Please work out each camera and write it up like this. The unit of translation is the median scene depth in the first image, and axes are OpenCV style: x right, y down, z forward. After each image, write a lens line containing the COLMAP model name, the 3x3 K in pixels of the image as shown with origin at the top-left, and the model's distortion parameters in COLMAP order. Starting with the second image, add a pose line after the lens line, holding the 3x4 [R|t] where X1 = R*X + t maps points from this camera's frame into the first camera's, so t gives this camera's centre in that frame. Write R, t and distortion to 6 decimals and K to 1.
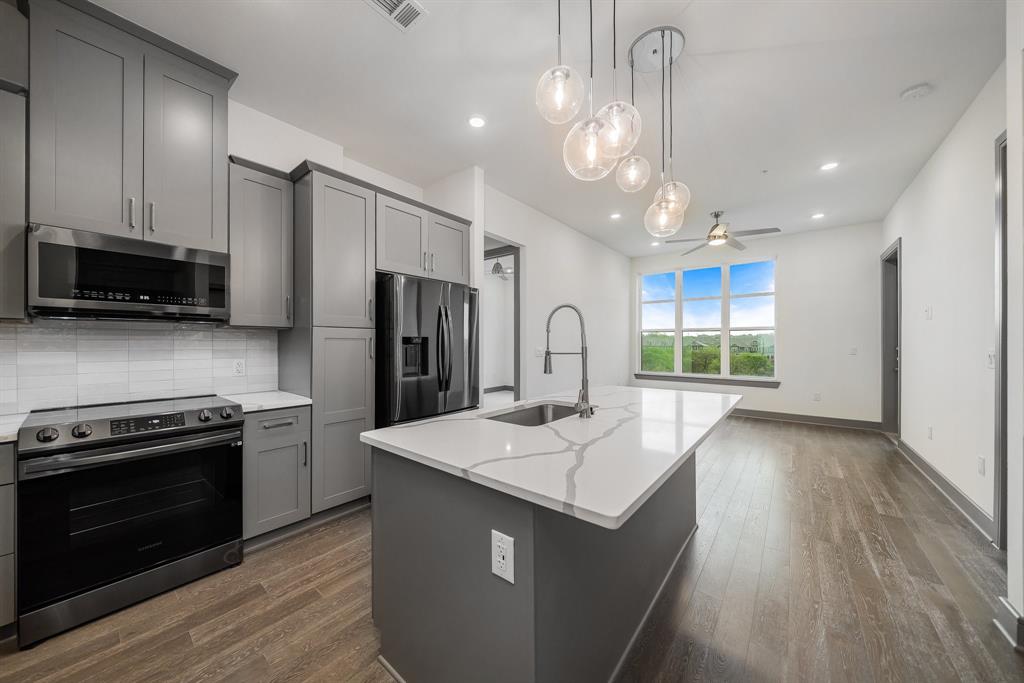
lens RADIAL K [[352.3, 0, 503.8], [0, 352.3, 344.0], [0, 0, 1]] dist [-0.003361, -0.000741]
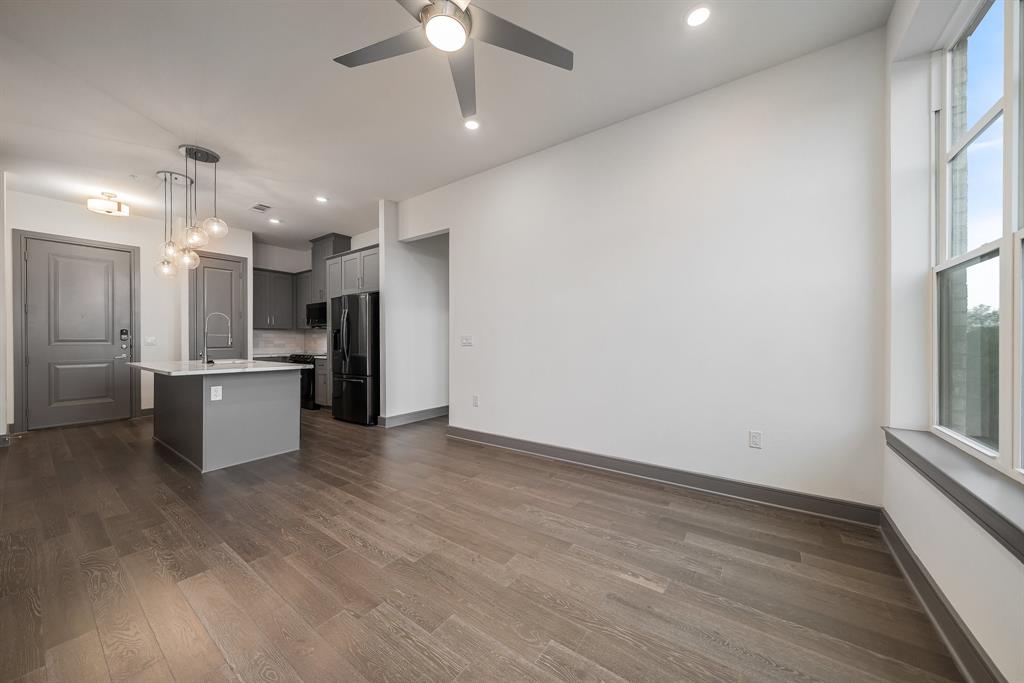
lens RADIAL K [[352.3, 0, 515.0], [0, 352.3, 343.6], [0, 0, 1]] dist [-0.003361, -0.000741]
pose [[0.072607, 0.006911, -0.997337, 1.764358], [-0.002869, 0.999973, 0.006720, 0.043493], [0.997357, 0.002373, 0.072625, 1.902303]]
